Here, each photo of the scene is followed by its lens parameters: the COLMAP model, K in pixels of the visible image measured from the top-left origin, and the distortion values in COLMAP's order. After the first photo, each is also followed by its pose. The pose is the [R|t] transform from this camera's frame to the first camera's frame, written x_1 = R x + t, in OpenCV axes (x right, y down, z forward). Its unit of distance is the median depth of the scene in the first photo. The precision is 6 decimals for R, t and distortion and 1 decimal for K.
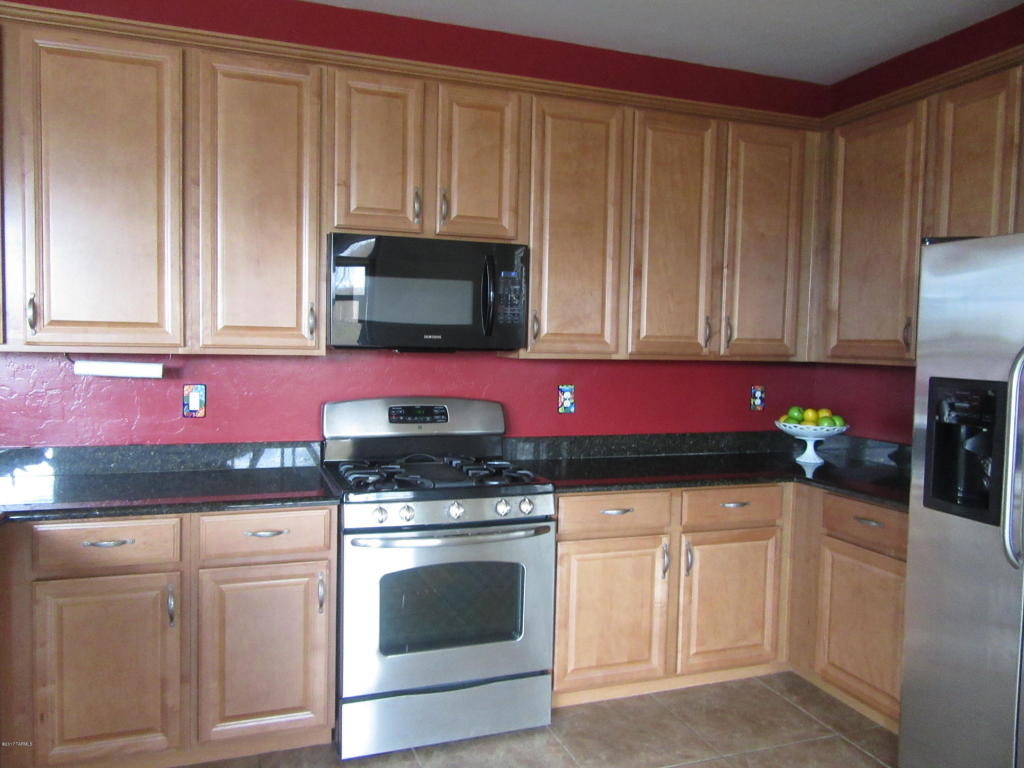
lens RADIAL K [[760.0, 0, 512.1], [0, 760.0, 382.0], [0, 0, 1]] dist [-0.002785, -0.003841]
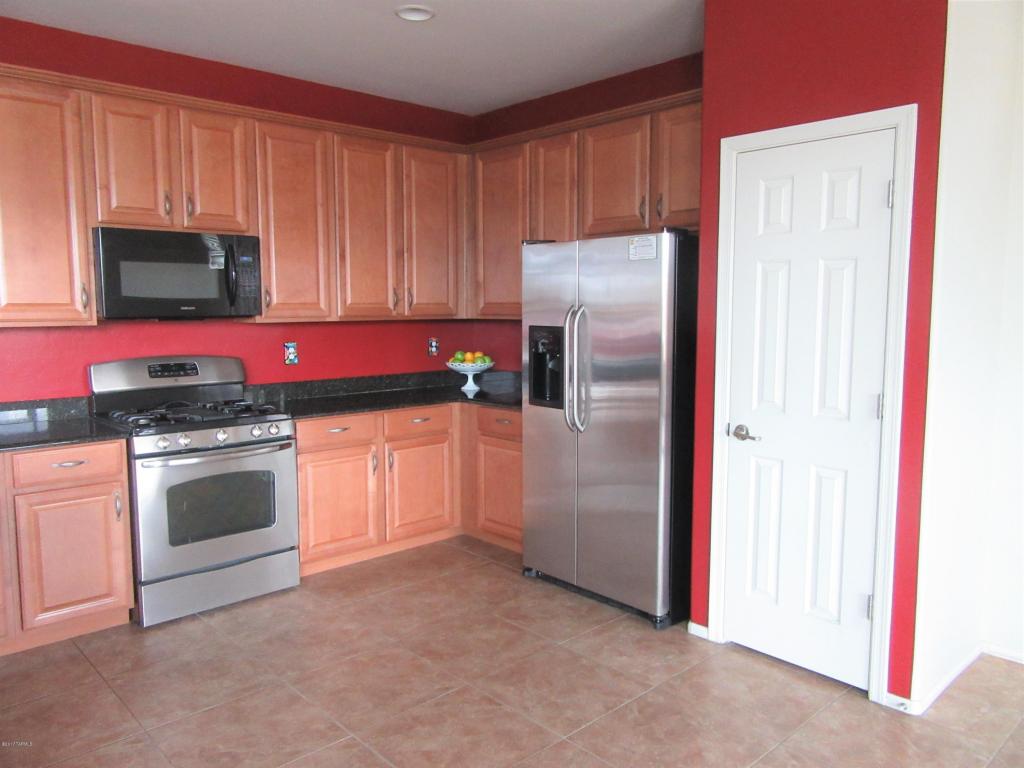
lens RADIAL K [[760.0, 0, 511.5], [0, 760.0, 381.1], [0, 0, 1]] dist [-0.002785, -0.003841]
pose [[0.919644, -0.061848, 0.387852, -0.105231], [0.042589, 0.997404, 0.058066, 0.012646], [-0.390436, -0.036882, 0.919891, -0.404550]]
